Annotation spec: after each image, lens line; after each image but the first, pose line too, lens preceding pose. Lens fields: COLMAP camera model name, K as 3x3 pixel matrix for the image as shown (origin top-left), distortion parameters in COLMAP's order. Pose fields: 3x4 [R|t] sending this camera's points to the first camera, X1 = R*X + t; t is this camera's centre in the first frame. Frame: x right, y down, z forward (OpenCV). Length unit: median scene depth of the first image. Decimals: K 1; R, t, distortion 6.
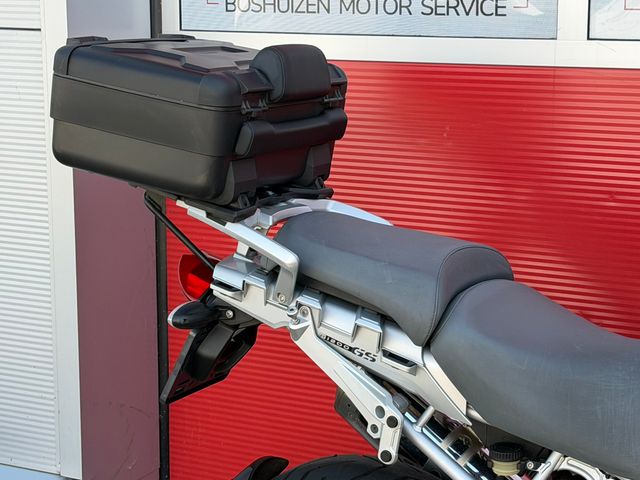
lens RADIAL K [[1434.8, 0, 320.0], [0, 1434.8, 240.0], [0, 0, 1]] dist [0.157753, 0.174447]
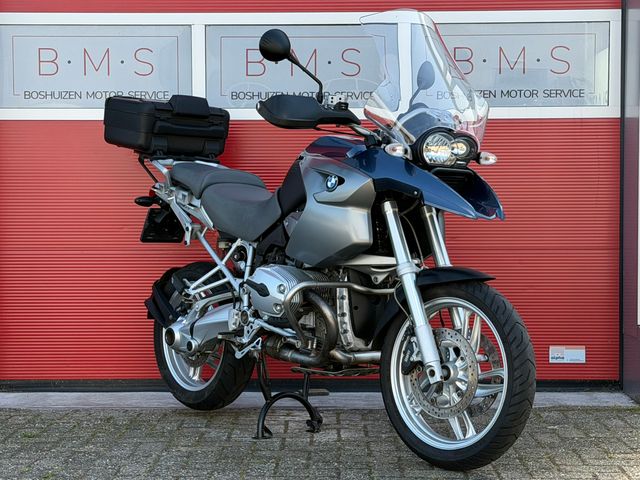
lens RADIAL K [[1358.5, 0, 321.8], [0, 1358.5, 249.7], [0, 0, 1]] dist [0.136983, 0.138494]
pose [[0.917512, 0.012036, -0.397526, 1.200764], [-0.072466, 0.987869, -0.137347, 0.463995], [0.391051, 0.154824, 0.907253, -1.082407]]
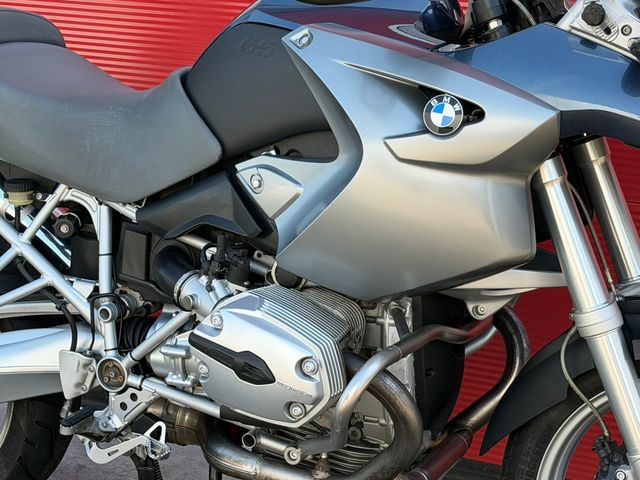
lens RADIAL K [[1434.8, 0, 320.0], [0, 1434.8, 240.0], [0, 0, 1]] dist [0.157753, 0.174447]
pose [[0.998977, 0.012795, 0.043385, 0.301280], [-0.015485, 0.997940, 0.062252, 0.110574], [-0.042499, -0.062860, 0.997117, -0.132822]]
